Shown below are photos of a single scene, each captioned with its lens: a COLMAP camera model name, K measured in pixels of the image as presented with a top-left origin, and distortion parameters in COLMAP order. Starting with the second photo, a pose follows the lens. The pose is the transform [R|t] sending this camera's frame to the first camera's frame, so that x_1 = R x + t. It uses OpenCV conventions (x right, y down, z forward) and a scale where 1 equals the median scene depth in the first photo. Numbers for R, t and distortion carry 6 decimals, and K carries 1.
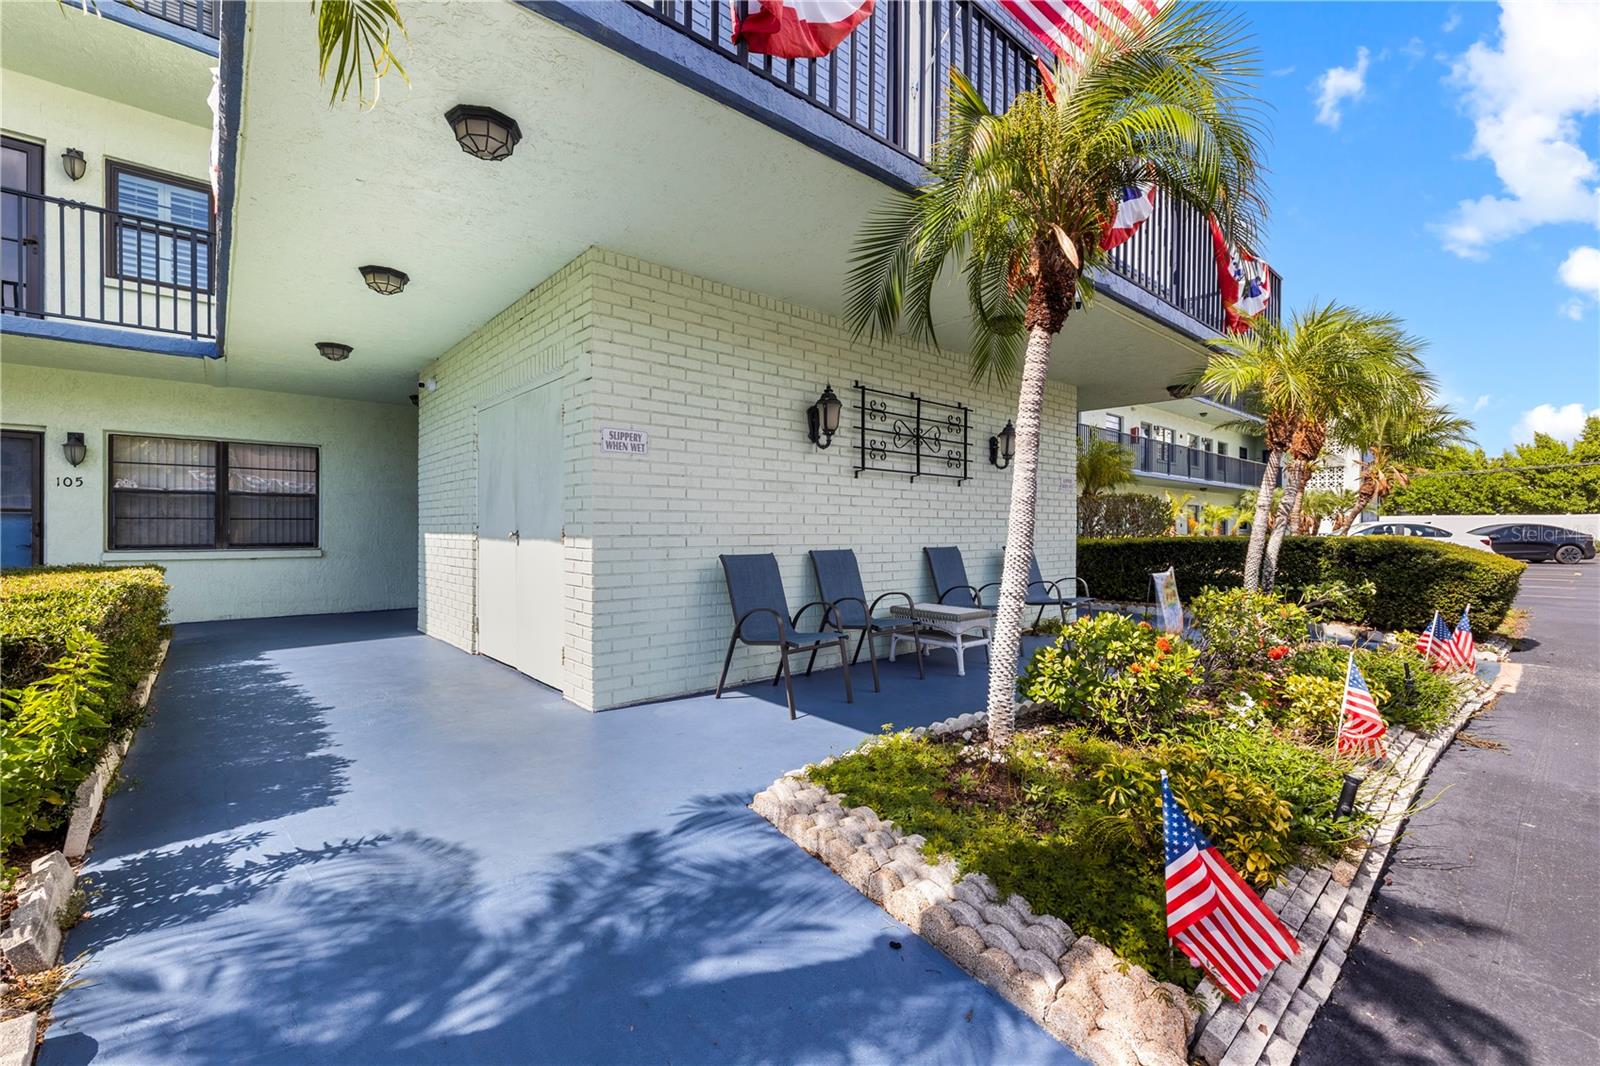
lens RADIAL K [[674.6, 0, 797.3], [0, 674.6, 528.3], [0, 0, 1]] dist [0.001687, -0.000241]
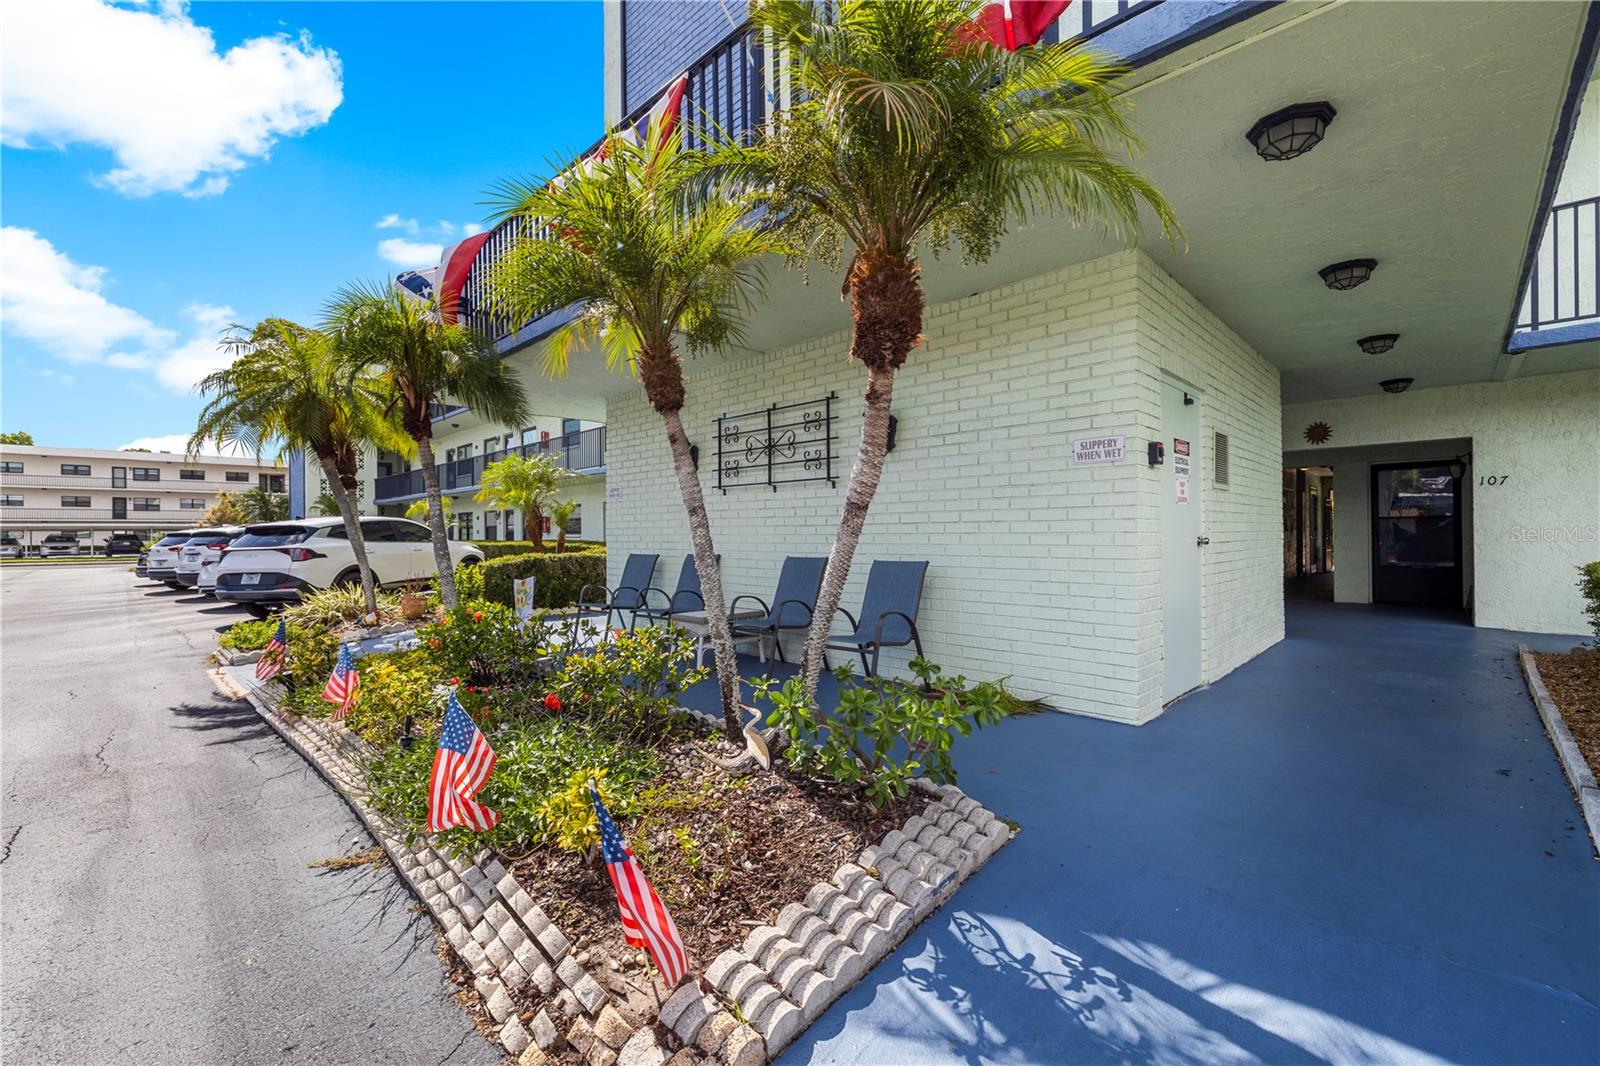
lens RADIAL K [[674.6, 0, 797.9], [0, 674.6, 538.7], [0, 0, 1]] dist [0.001687, -0.000241]
pose [[0.082757, -0.010273, -0.996517, 1.194575], [-0.006941, 0.999917, -0.010885, 0.013564], [0.996546, 0.007818, 0.082678, 0.959082]]
